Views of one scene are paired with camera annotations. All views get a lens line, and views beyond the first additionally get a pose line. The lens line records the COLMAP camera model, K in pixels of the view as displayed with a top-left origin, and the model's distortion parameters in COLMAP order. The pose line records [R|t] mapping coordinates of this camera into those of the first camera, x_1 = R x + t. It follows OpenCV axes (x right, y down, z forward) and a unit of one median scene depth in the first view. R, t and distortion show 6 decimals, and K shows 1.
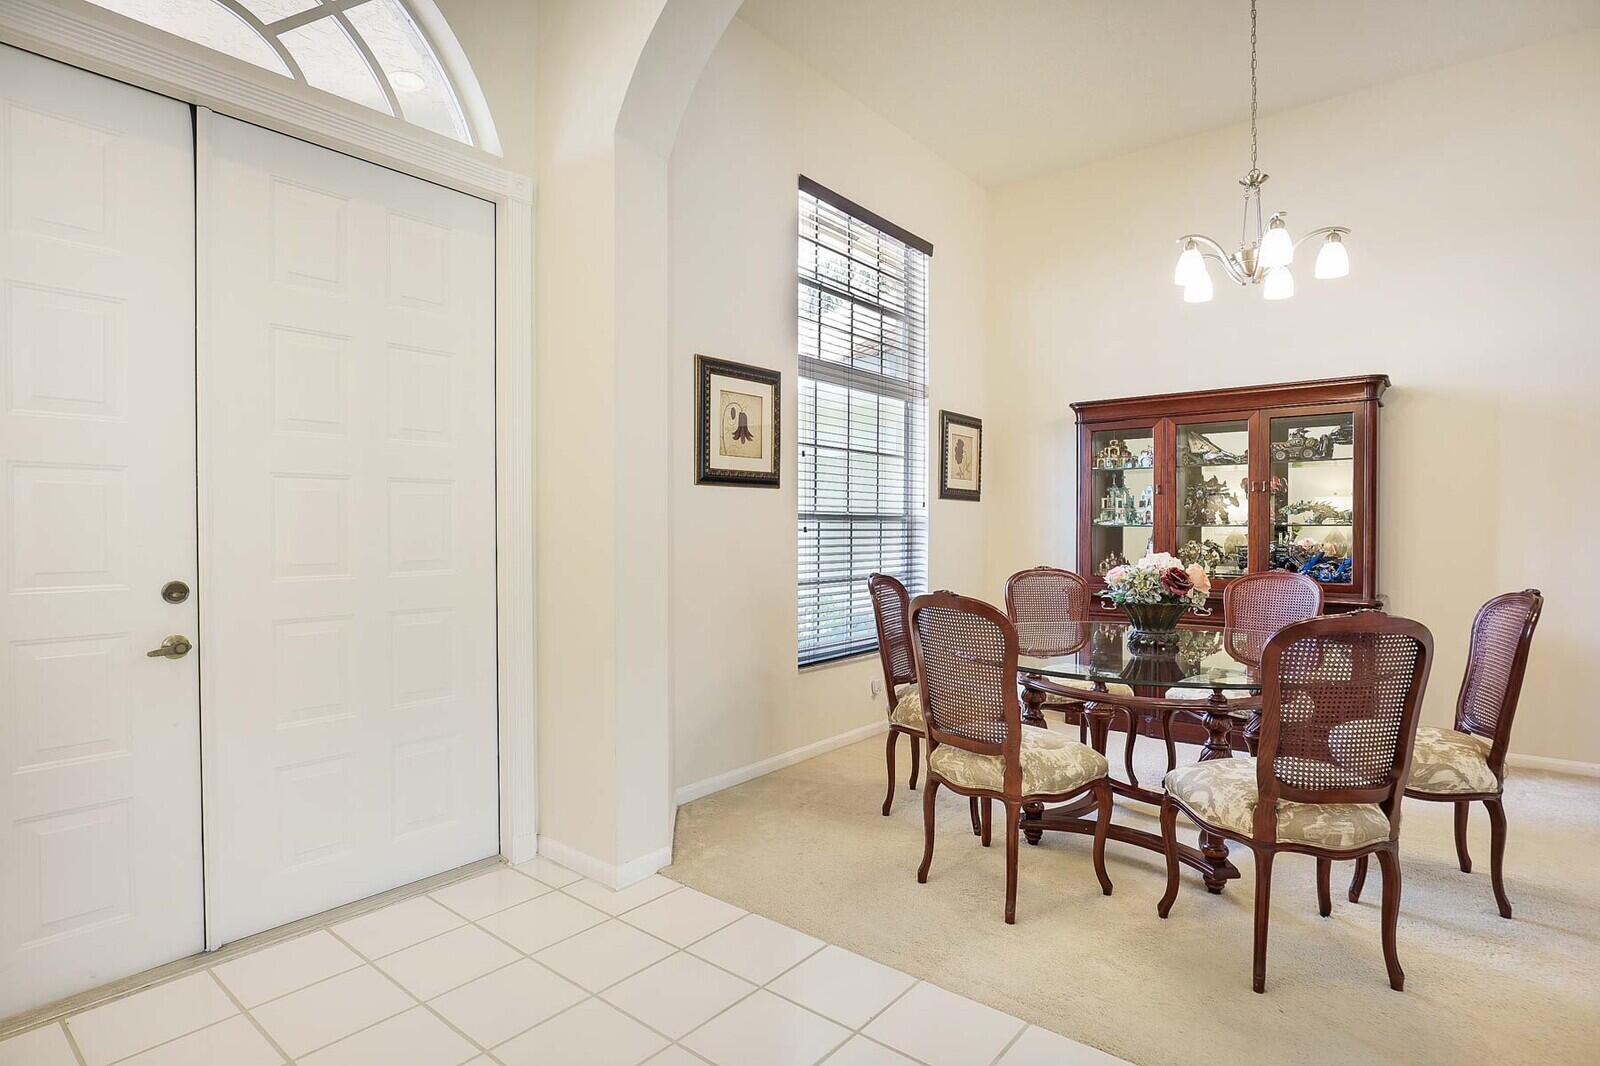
lens RADIAL K [[817.5, 0, 802.2], [0, 817.5, 544.5], [0, 0, 1]] dist [-0.024268, 0.005669]
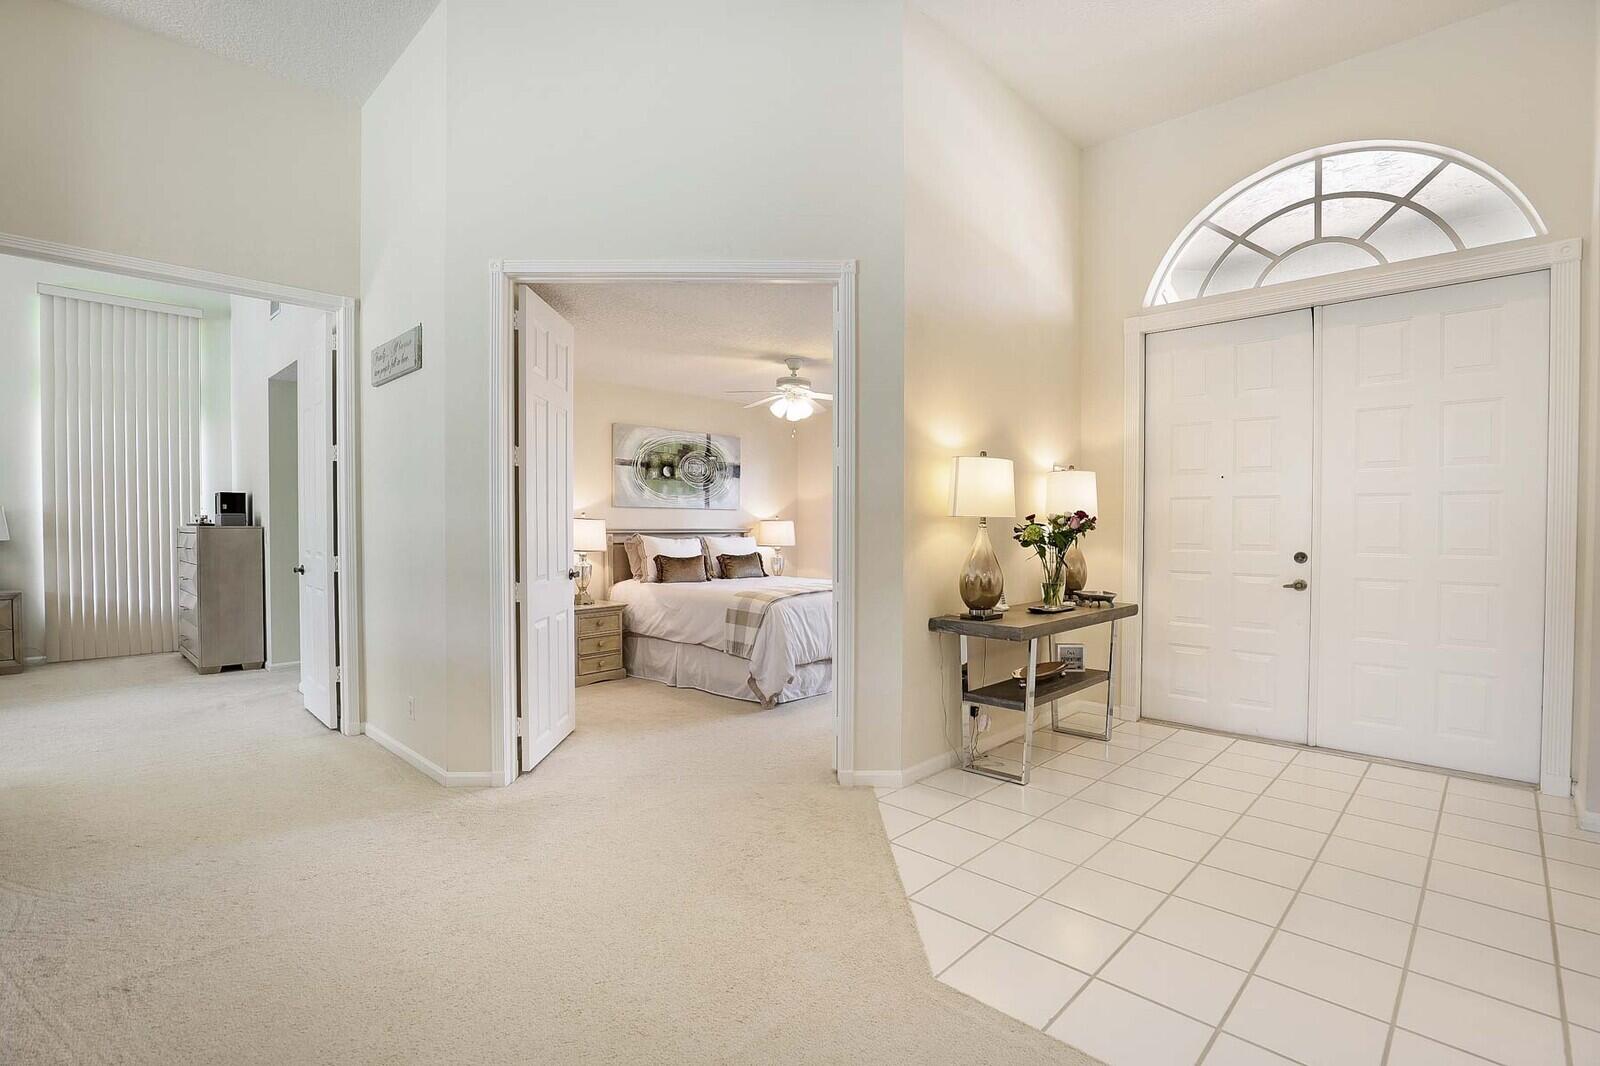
lens RADIAL K [[752.9, 0, 799.7], [0, 752.9, 532.3], [0, 0, 1]] dist [-0.020244, -0.000394]
pose [[-0.082400, 0.014192, -0.996498, 1.133390], [-0.020663, 0.999659, 0.015946, -0.005817], [0.996385, 0.021905, -0.082079, -0.075375]]
